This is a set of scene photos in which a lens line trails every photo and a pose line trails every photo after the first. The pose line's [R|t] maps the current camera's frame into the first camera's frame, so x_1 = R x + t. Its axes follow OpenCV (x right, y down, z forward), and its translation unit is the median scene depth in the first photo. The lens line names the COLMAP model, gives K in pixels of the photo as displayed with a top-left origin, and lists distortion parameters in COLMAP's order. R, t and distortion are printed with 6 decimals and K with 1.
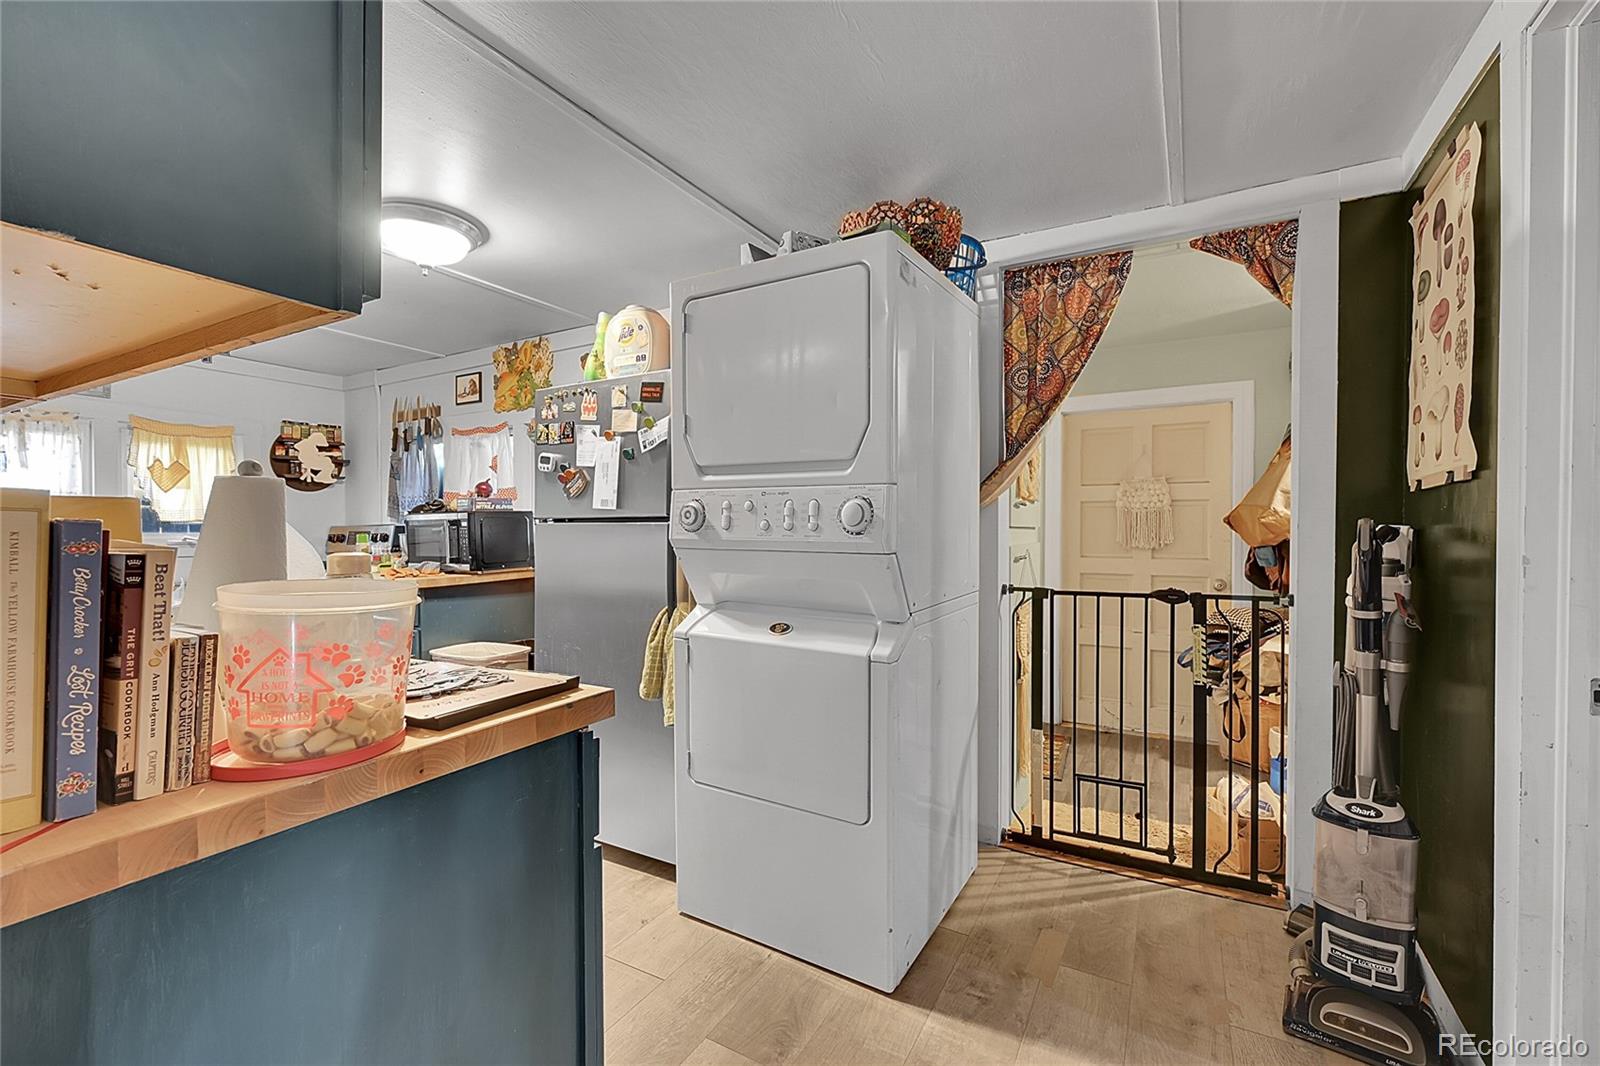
lens RADIAL K [[681.1, 0, 799.6], [0, 681.1, 536.8], [0, 0, 1]] dist [-0.001746, -0.000074]
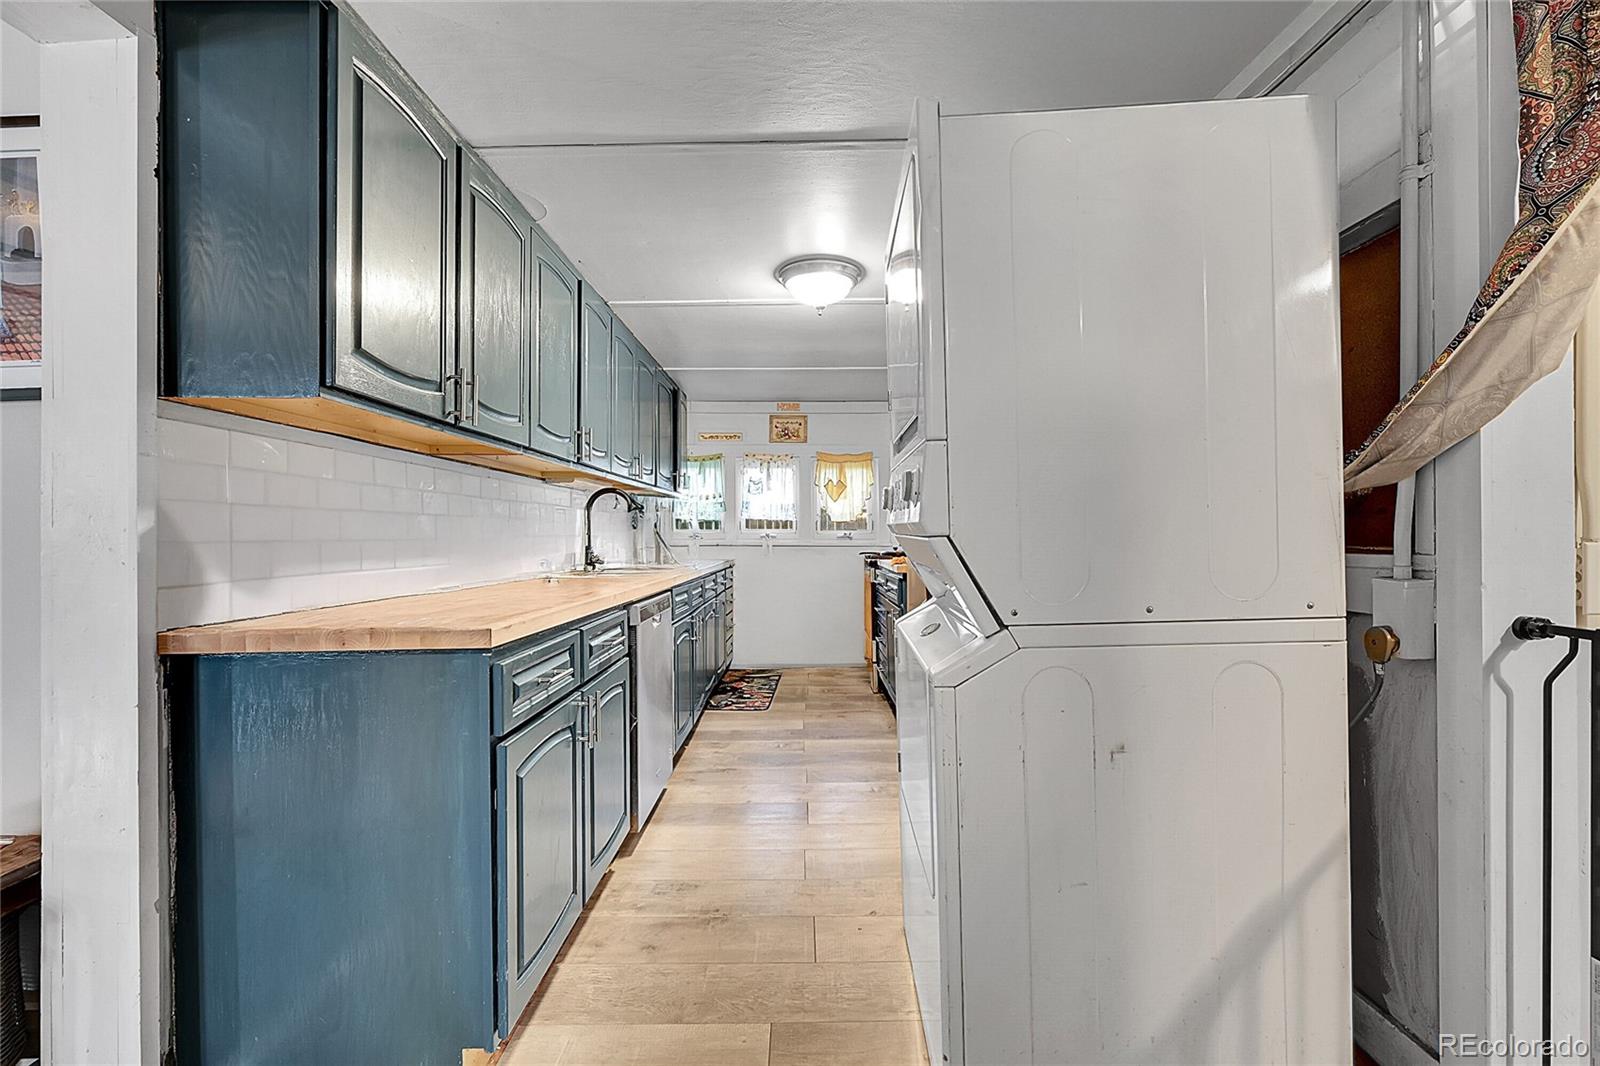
lens RADIAL K [[670.0, 0, 793.7], [0, 670.0, 535.7], [0, 0, 1]] dist [-0.002527, -0.000031]
pose [[0.483649, 0.001005, -0.875261, 0.271456], [-0.005056, 0.999986, -0.001645, 0.010371], [0.875247, 0.005221, 0.483647, 0.205502]]
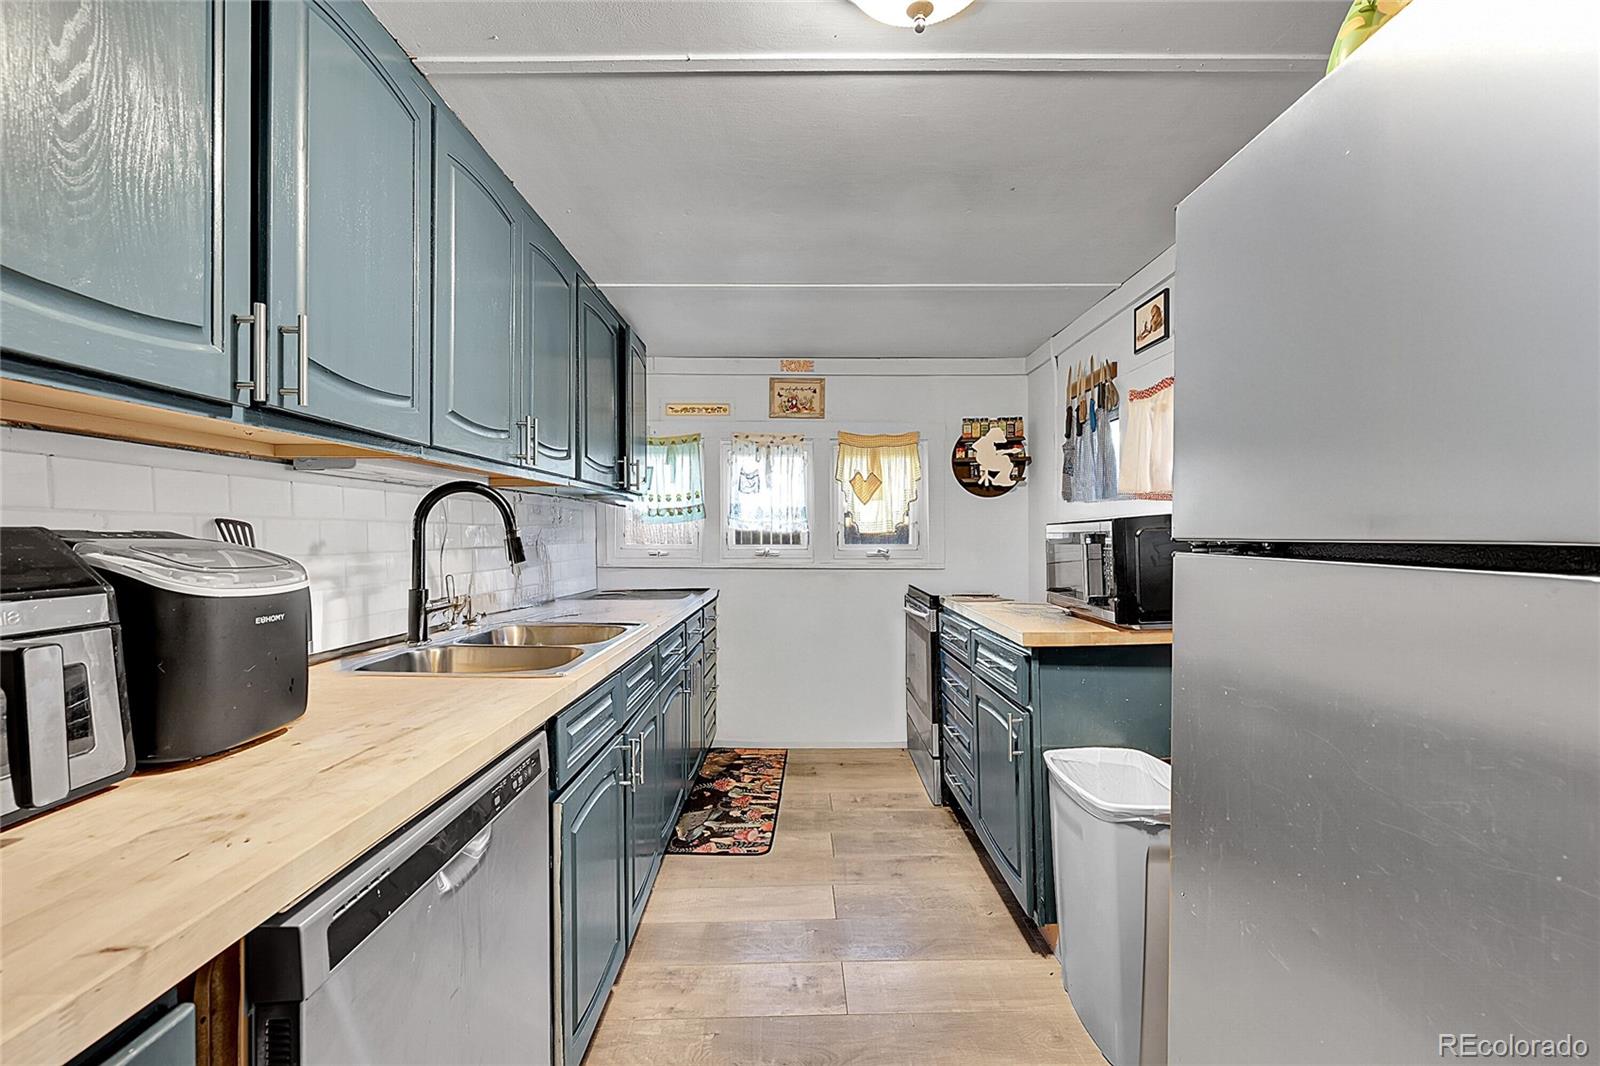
lens RADIAL K [[670.0, 0, 814.1], [0, 670.0, 539.8], [0, 0, 1]] dist [-0.002527, -0.000031]
pose [[0.516636, 0.007902, -0.856169, -0.107362], [-0.003570, 0.999969, 0.007075, -0.017768], [0.856198, -0.000599, 0.516648, 0.388779]]
